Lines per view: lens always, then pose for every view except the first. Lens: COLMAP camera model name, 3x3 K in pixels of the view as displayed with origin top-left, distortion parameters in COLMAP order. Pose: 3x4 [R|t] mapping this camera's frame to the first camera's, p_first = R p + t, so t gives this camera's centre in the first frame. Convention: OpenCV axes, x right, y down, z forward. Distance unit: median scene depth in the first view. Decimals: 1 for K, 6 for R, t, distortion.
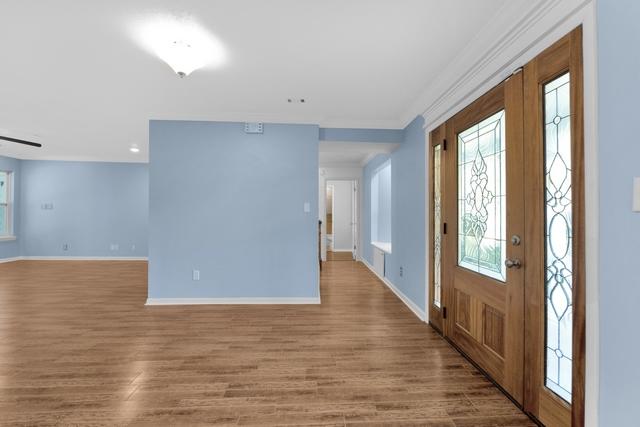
lens RADIAL K [[254.8, 0, 324.6], [0, 254.8, 212.8], [0, 0, 1]] dist [-0.022827, -0.000672]
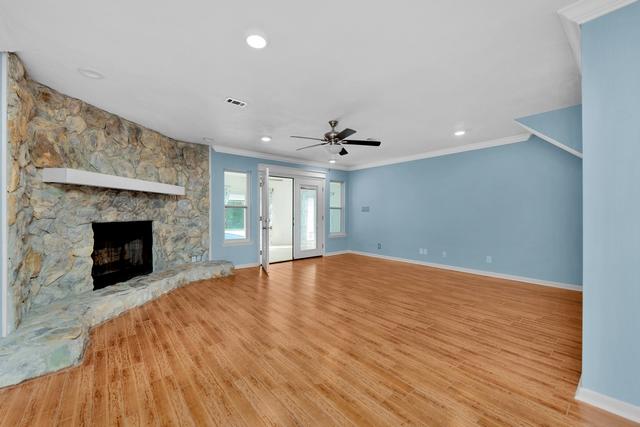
lens RADIAL K [[254.8, 0, 319.8], [0, 254.8, 214.7], [0, 0, 1]] dist [-0.022827, -0.000672]
pose [[0.581209, -0.008831, -0.813706, -0.306576], [0.014983, 0.999888, -0.000150, -0.002999], [0.813616, -0.012104, 0.581276, 0.154106]]
